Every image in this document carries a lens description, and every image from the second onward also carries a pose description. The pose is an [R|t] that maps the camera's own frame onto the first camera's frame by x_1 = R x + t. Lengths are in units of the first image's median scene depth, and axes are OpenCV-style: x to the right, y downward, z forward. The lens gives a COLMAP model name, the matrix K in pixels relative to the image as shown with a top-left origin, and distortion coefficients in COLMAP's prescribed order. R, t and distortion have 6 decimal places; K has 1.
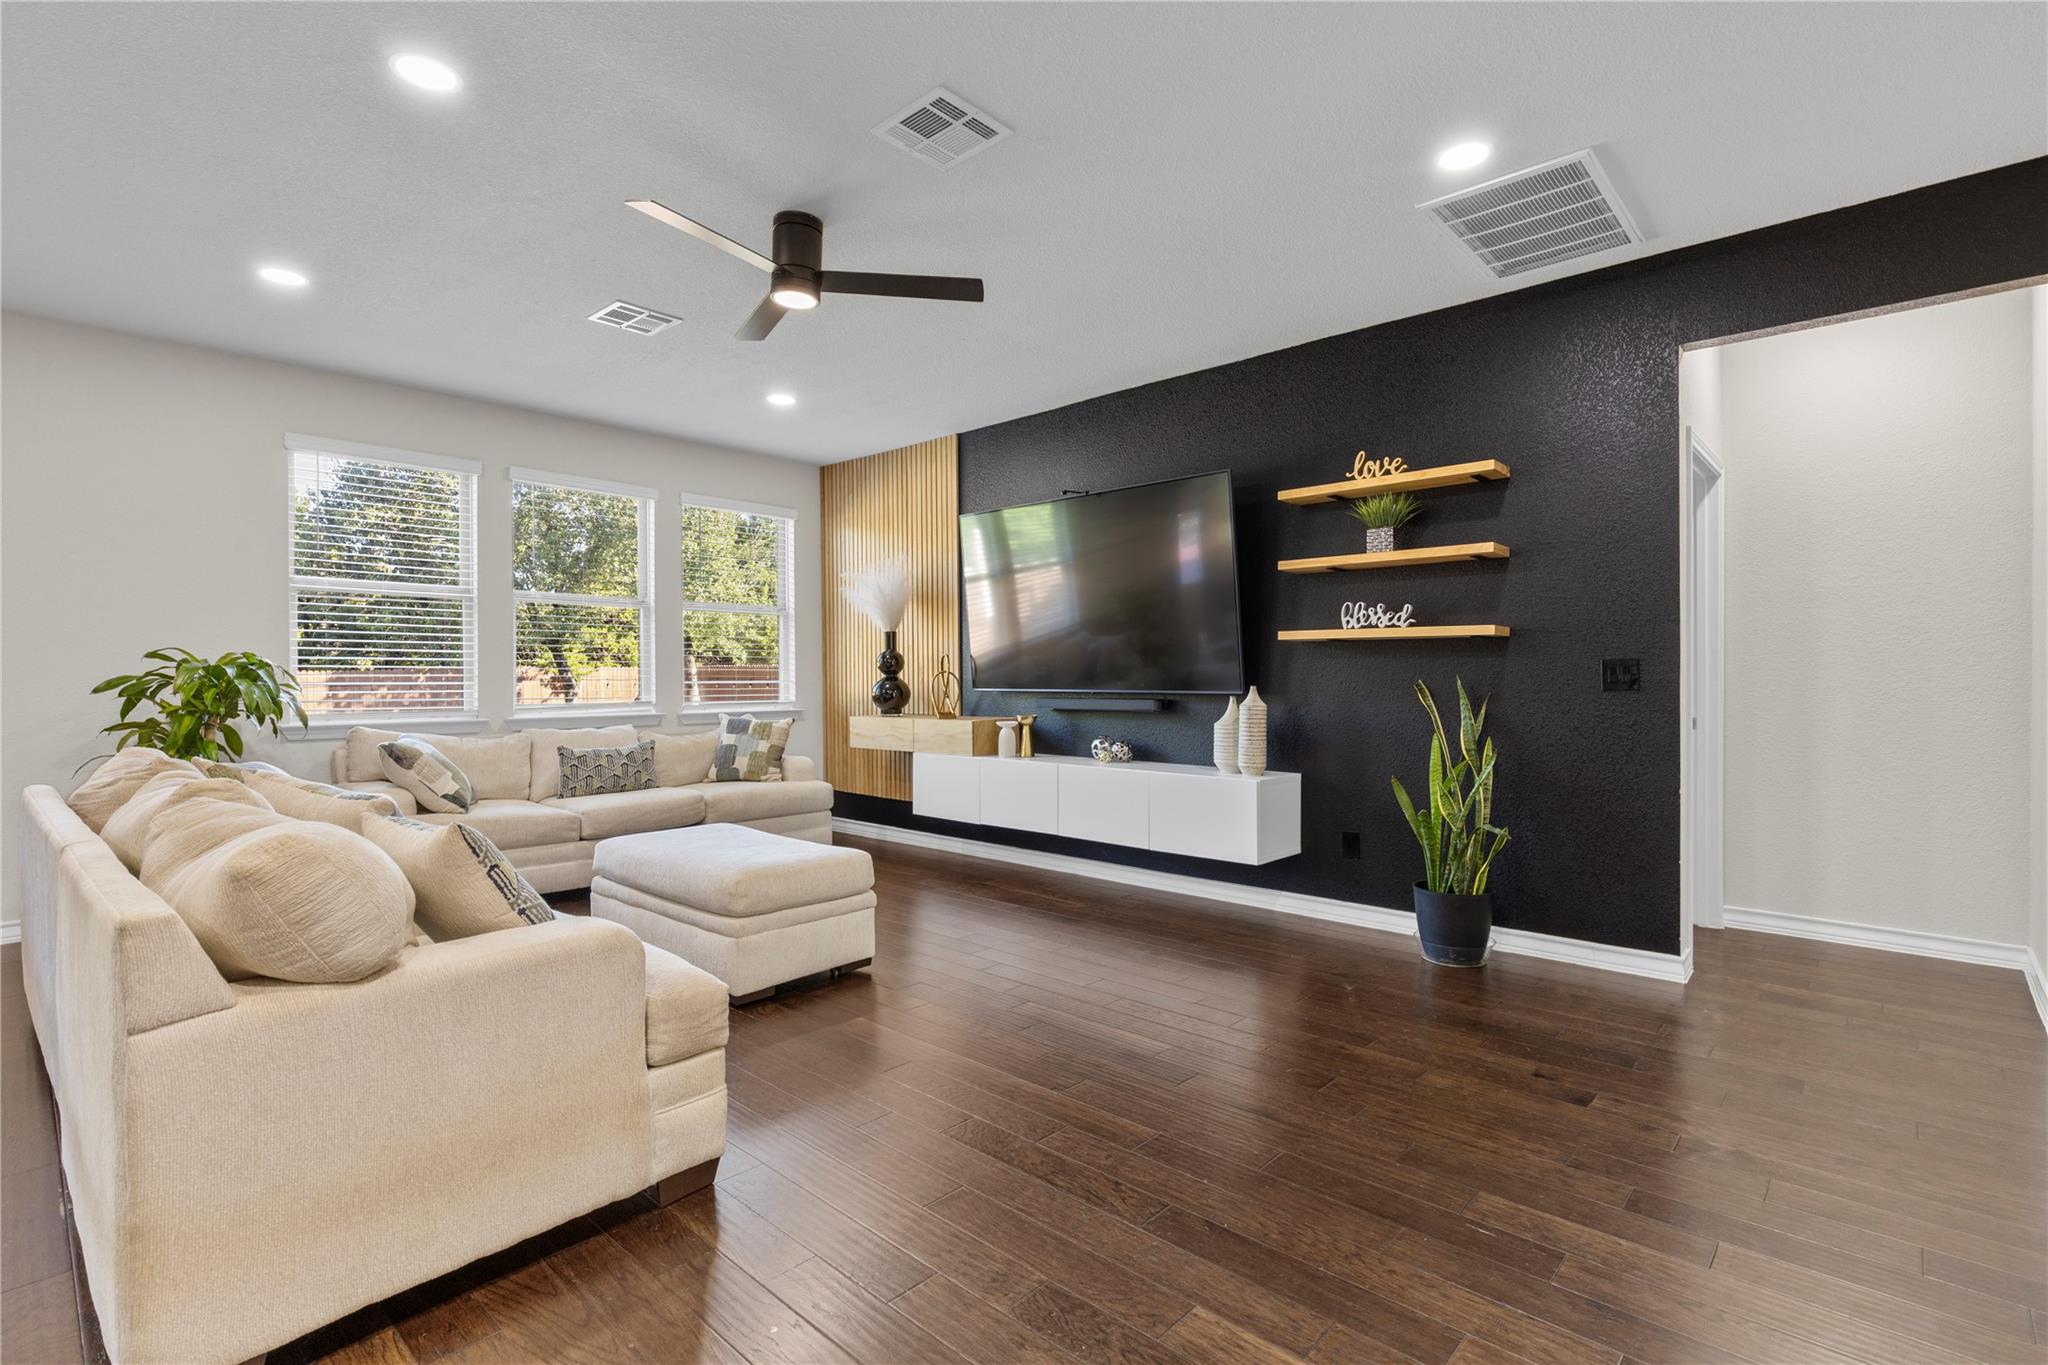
lens RADIAL K [[976.9, 0, 1012.7], [0, 976.9, 679.7], [0, 0, 1]] dist [0.005912, -0.002956]
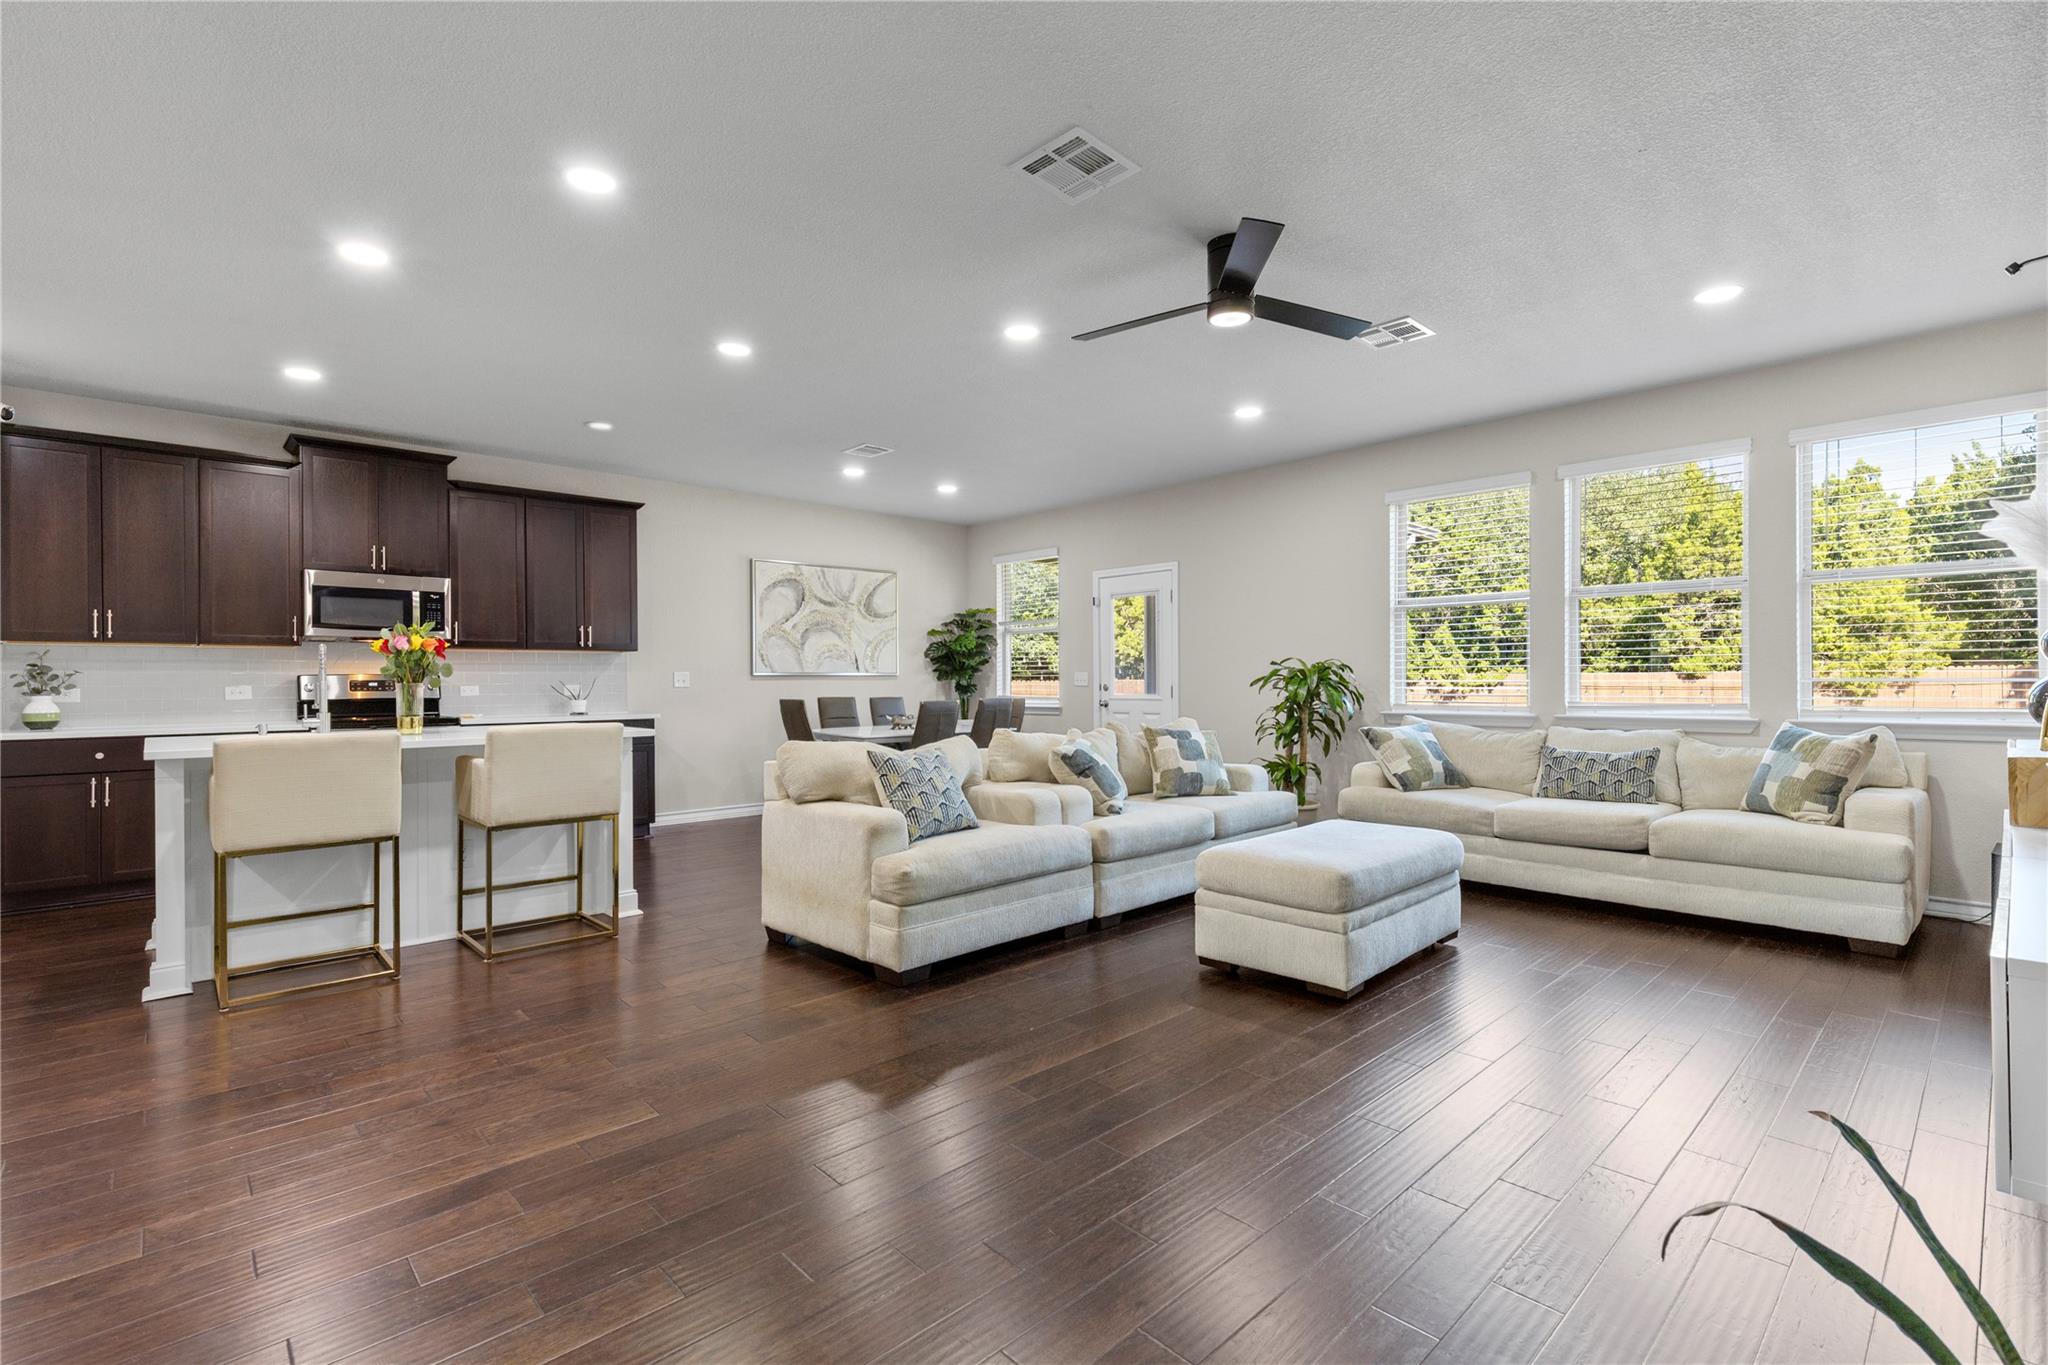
lens RADIAL K [[923.3, 0, 1030.6], [0, 923.3, 679.8], [0, 0, 1]] dist [0.004927, -0.000014]
pose [[-0.068405, 0.001172, -0.997657, 0.466202], [0.003203, 0.999994, 0.000955, -0.000265], [0.997652, -0.003130, -0.068408, 0.506523]]
